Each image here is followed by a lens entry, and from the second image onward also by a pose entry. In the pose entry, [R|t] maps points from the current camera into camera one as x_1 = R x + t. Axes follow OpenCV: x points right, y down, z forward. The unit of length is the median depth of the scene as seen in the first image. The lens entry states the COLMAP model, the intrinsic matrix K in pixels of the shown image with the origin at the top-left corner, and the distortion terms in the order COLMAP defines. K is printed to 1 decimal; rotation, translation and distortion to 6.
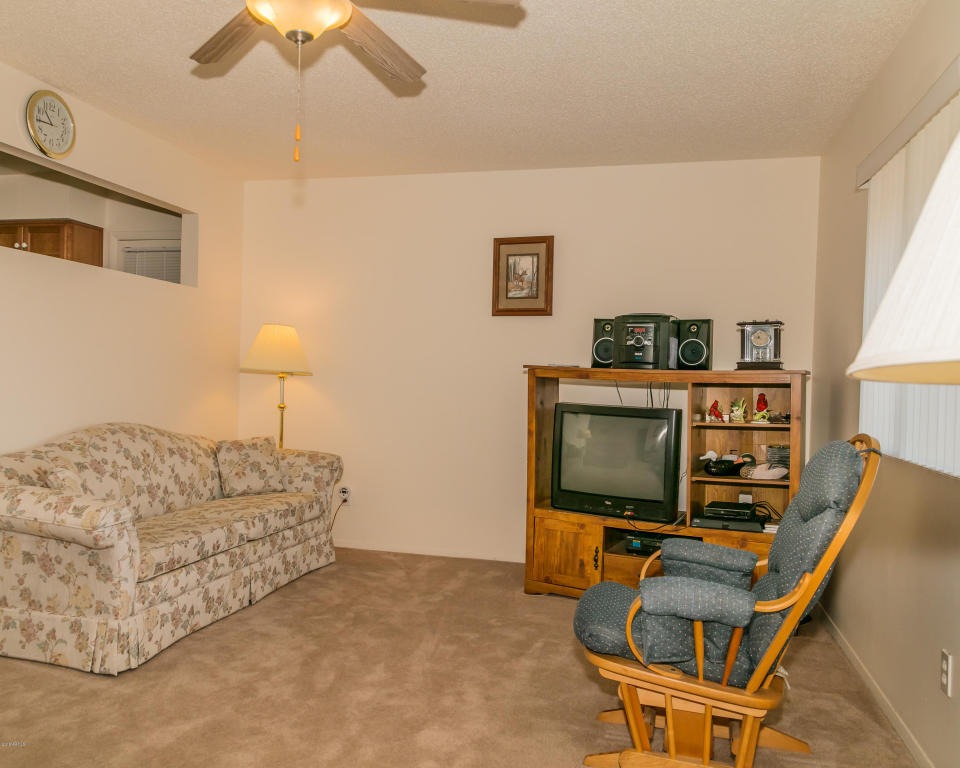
lens RADIAL K [[763.2, 0, 480.0], [0, 763.2, 384.0], [0, 0, 1]] dist [0.008603, -0.000251]
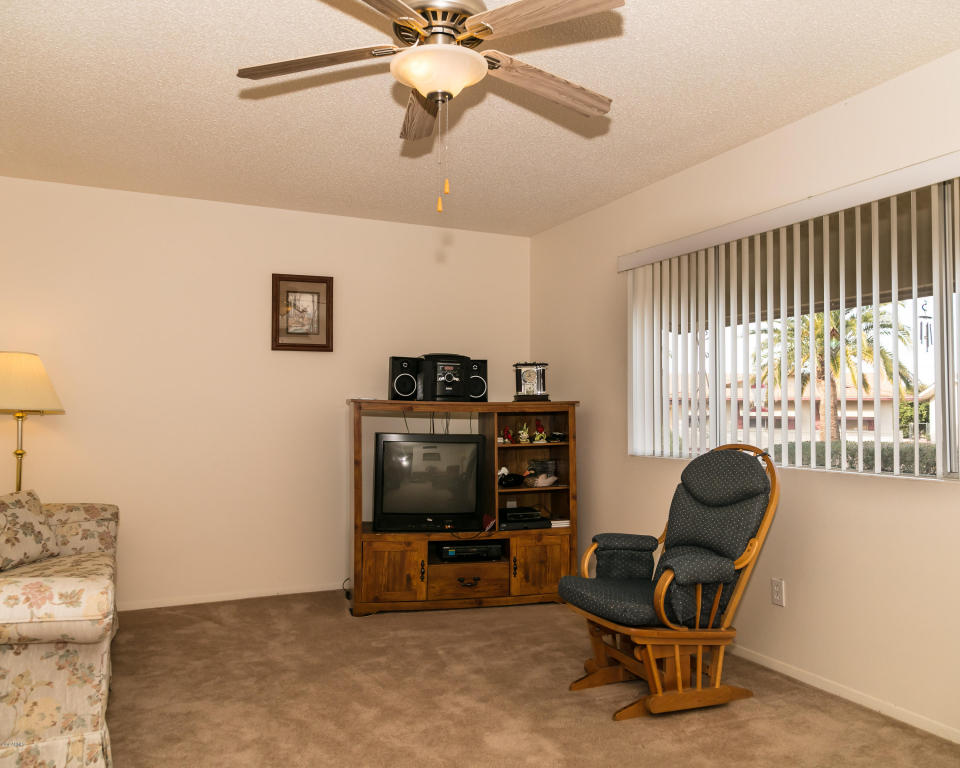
lens RADIAL K [[724.3, 0, 461.6], [0, 724.3, 384.8], [0, 0, 1]] dist [0.007656, -0.001174]
pose [[0.784066, 0.000024, 0.620677, -0.451728], [0.022561, 0.999338, -0.028538, -0.012932], [-0.620267, 0.036378, 0.783547, 0.117345]]
